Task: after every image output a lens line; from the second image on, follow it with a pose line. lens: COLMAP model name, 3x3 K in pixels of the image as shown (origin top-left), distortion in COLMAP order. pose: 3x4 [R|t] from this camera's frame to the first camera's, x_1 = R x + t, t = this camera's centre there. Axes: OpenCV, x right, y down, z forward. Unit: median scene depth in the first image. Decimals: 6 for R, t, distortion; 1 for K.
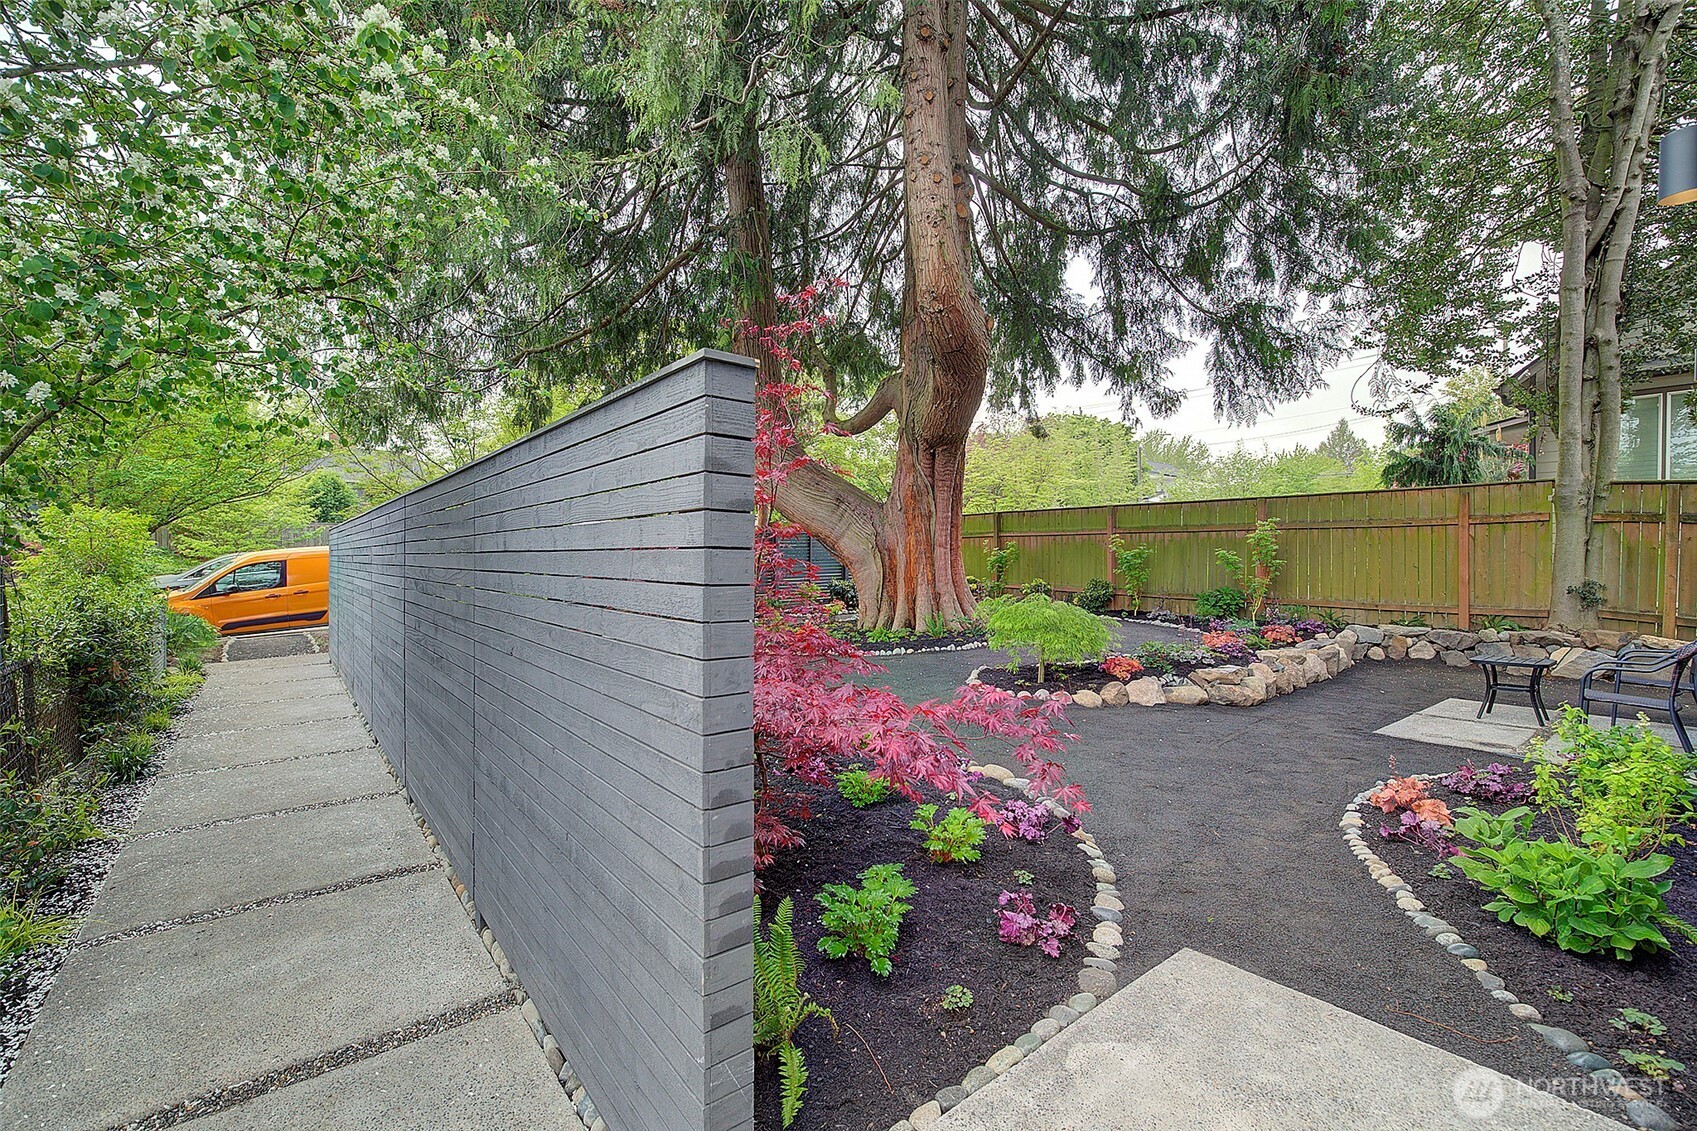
lens RADIAL K [[732.5, 0, 848.1], [0, 732.5, 564.6], [0, 0, 1]] dist [-0.013771, 0.001971]
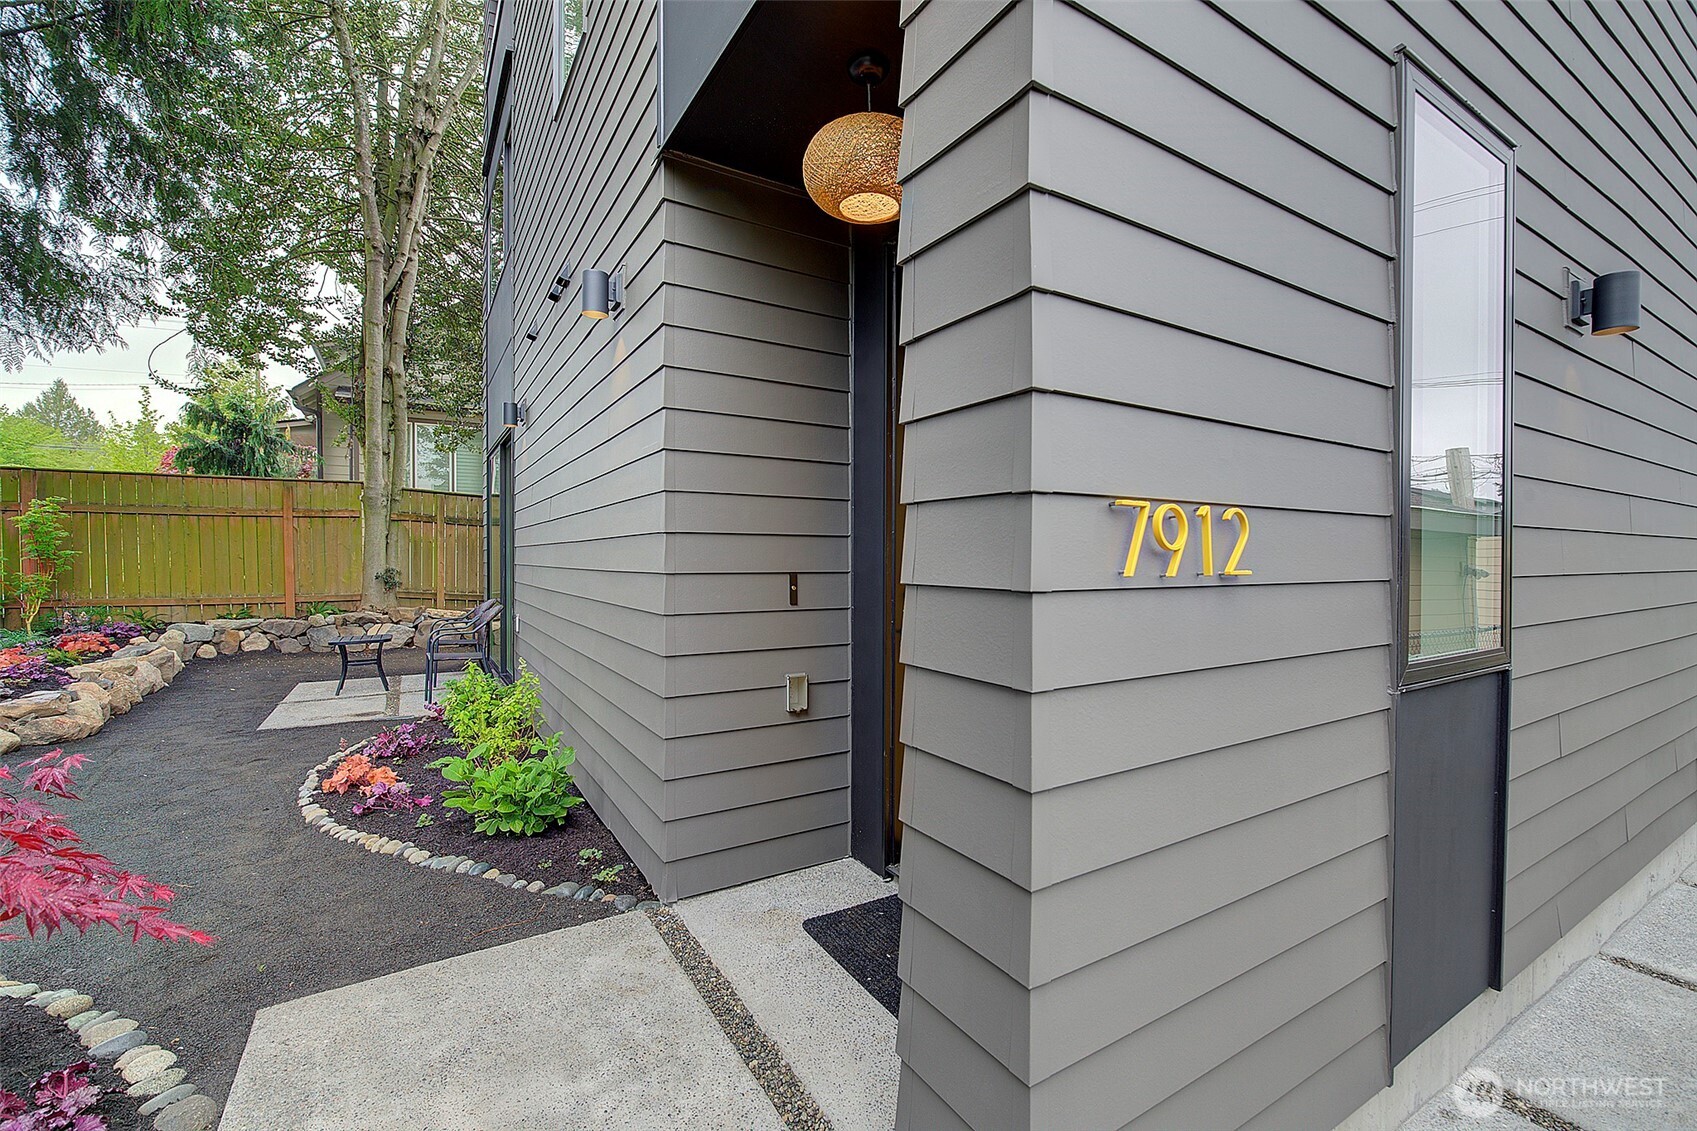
lens RADIAL K [[732.5, 0, 850.5], [0, 732.5, 563.0], [0, 0, 1]] dist [-0.013771, 0.001971]
pose [[0.115368, -0.015469, 0.993202, -0.105810], [0.006980, 0.999867, 0.014762, 0.001289], [-0.993298, 0.005230, 0.115461, 0.085340]]
